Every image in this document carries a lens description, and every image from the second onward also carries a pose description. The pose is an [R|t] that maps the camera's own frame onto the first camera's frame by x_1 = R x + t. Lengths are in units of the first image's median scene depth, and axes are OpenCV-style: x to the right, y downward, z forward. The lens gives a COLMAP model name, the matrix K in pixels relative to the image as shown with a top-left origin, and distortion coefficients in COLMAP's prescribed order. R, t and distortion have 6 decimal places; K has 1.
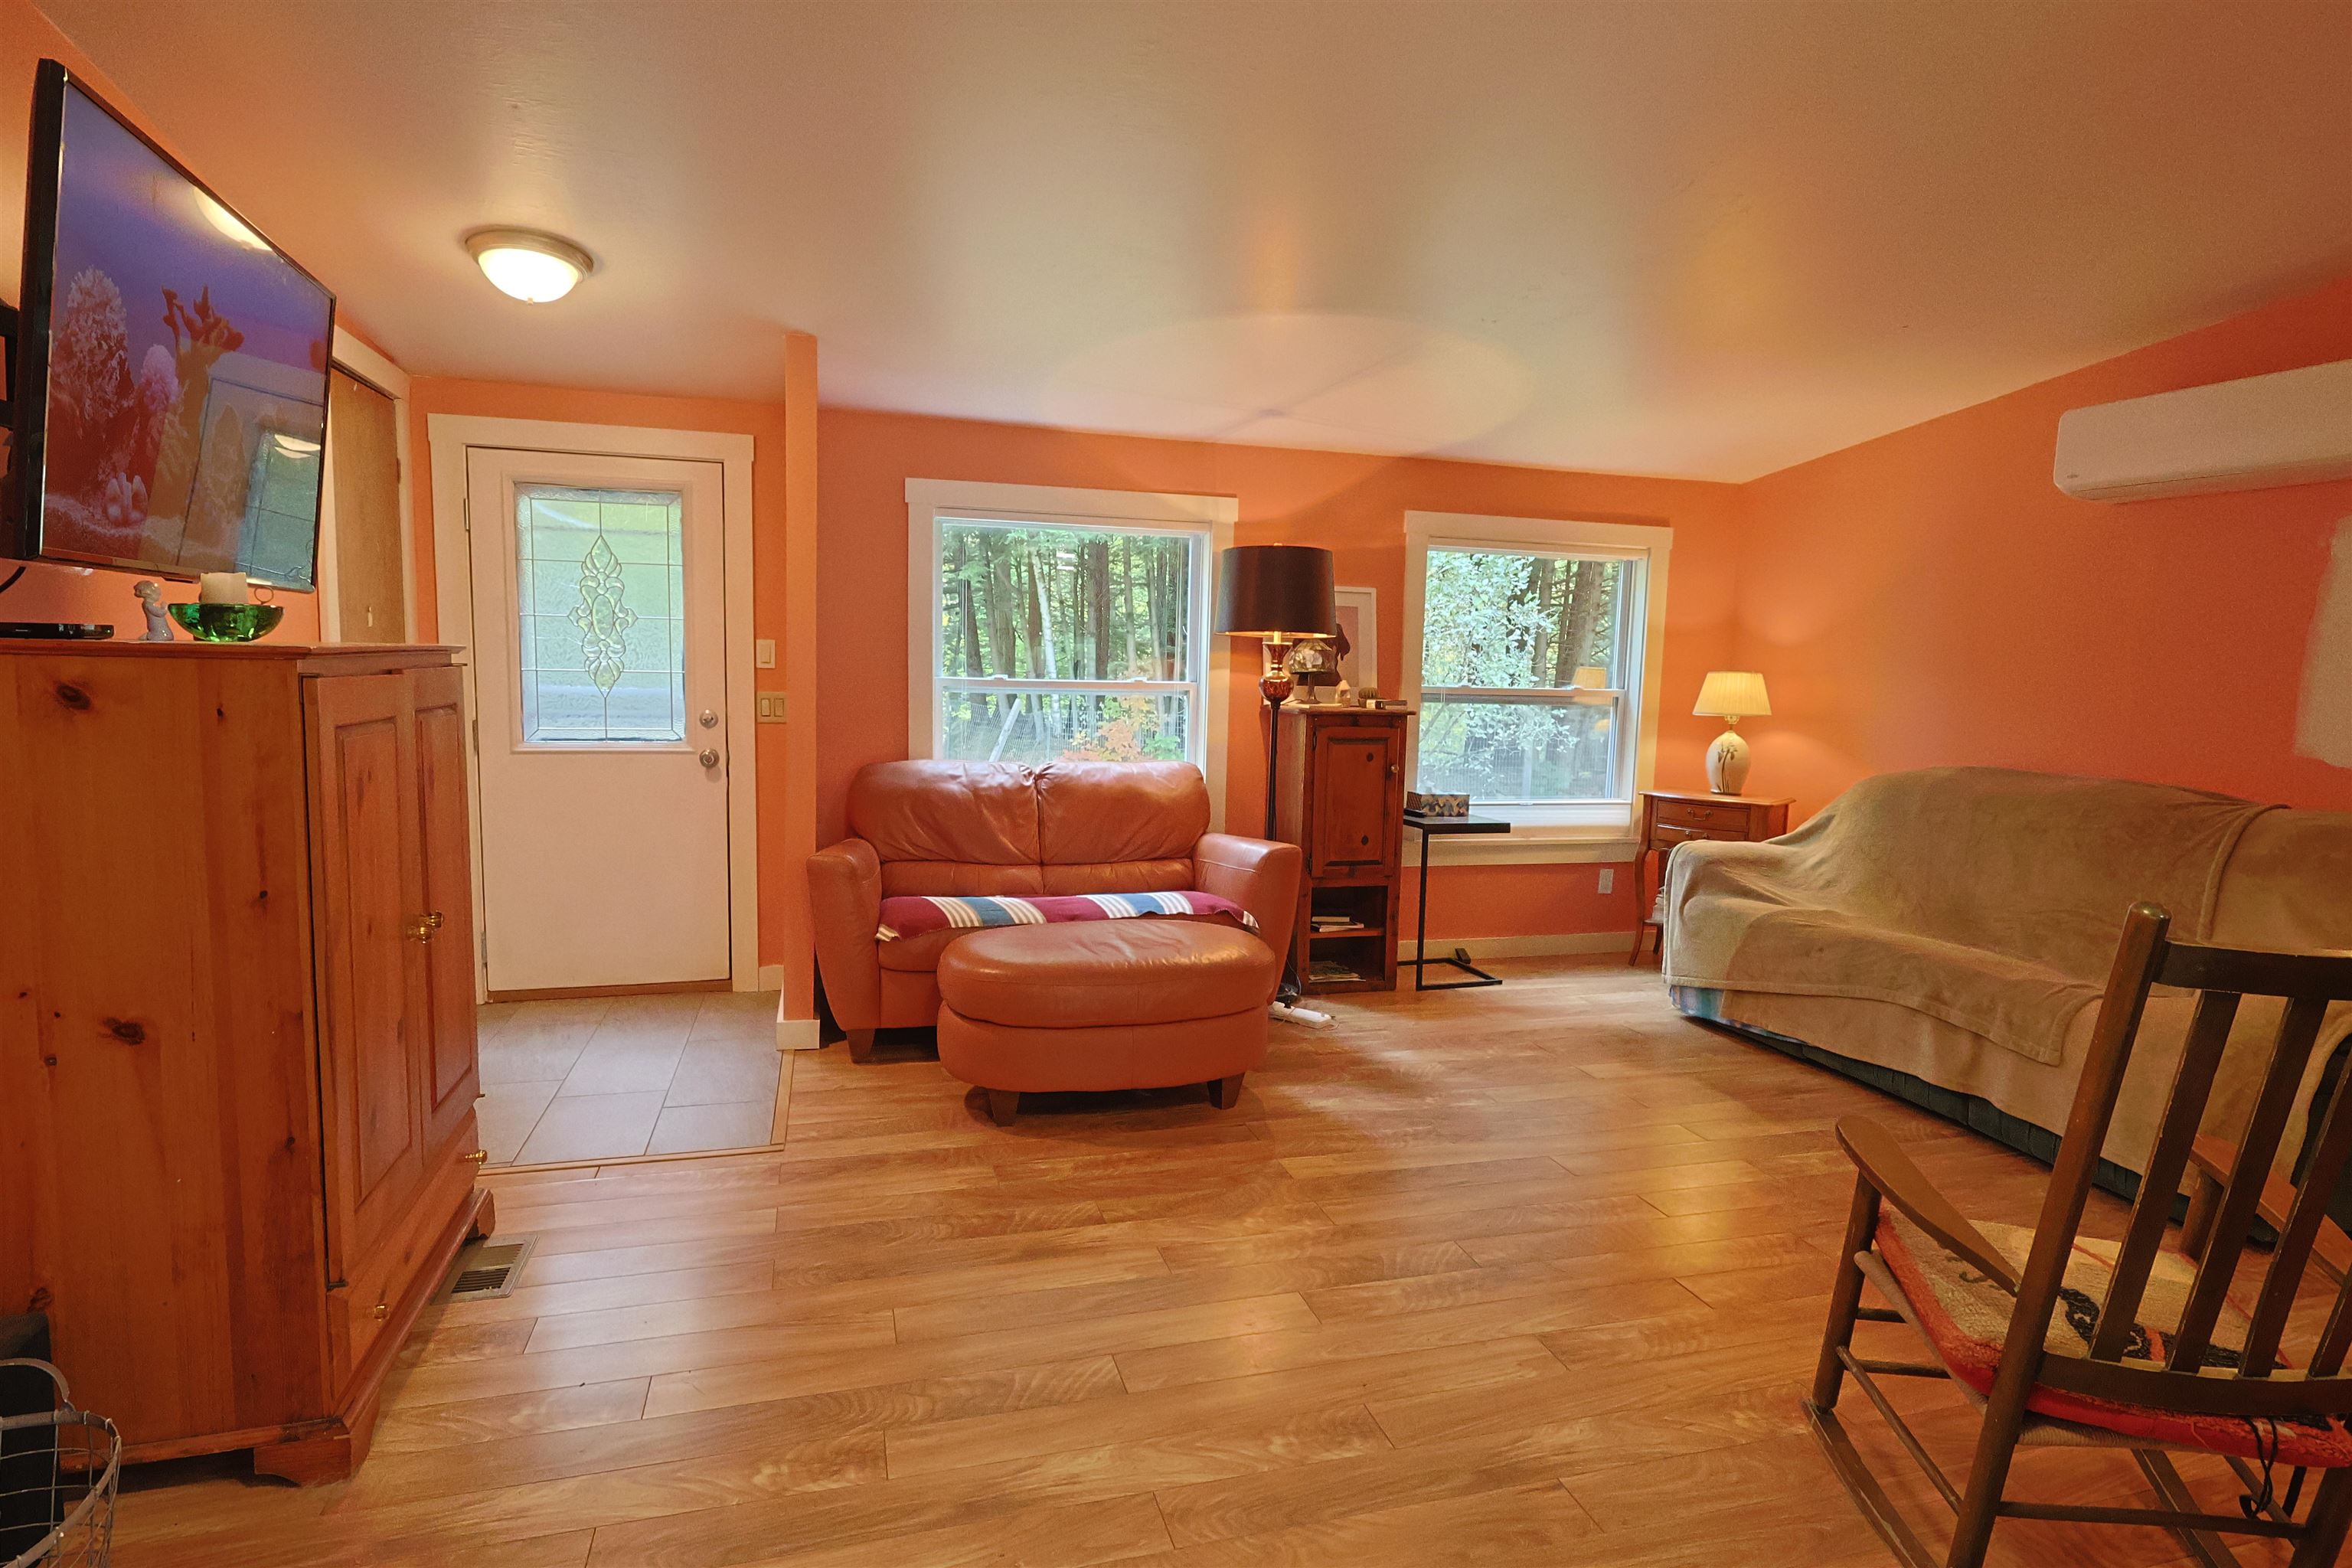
lens RADIAL K [[1269.4, 0, 1179.2], [0, 1269.4, 786.3], [0, 0, 1]] dist [0.002411, -0.000160]
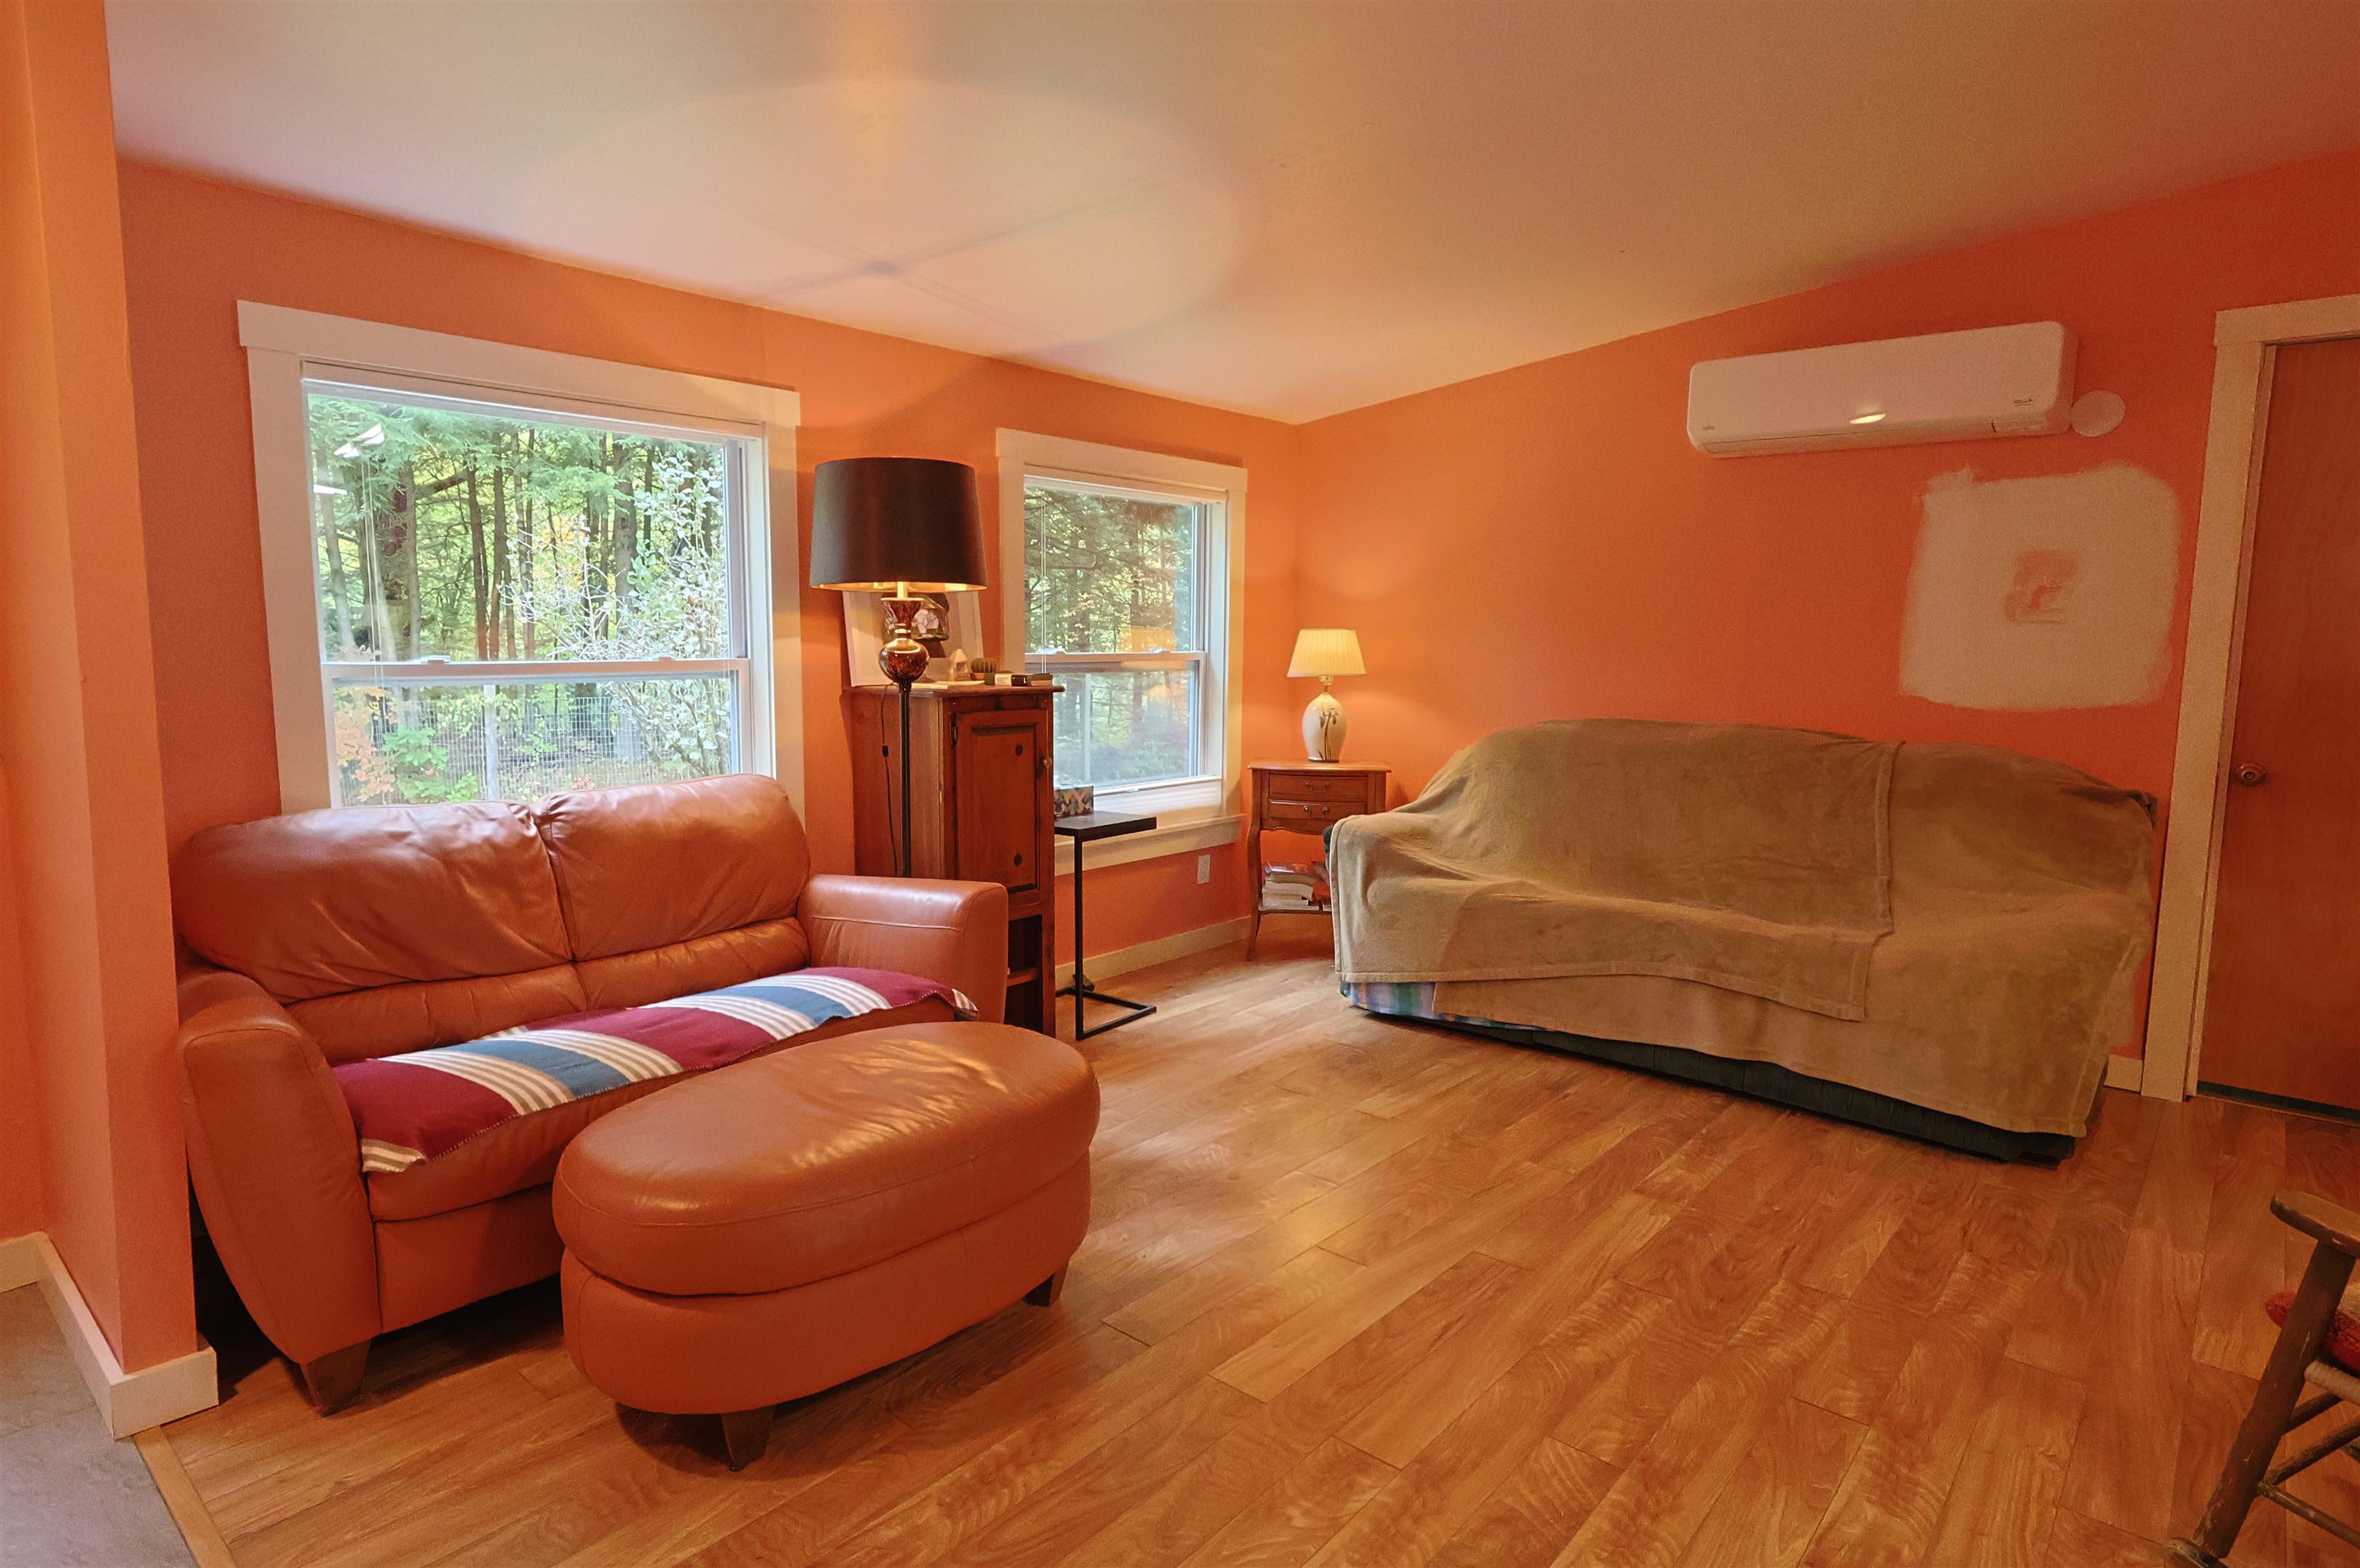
lens RADIAL K [[1293.9, 0, 1179.9], [0, 1293.9, 778.8], [0, 0, 1]] dist [0.000698, 0.002592]
pose [[0.834449, -0.081602, 0.545010, -0.200219], [0.070157, 0.996659, 0.041810, -0.032873], [-0.546601, 0.003348, 0.837386, 0.316439]]
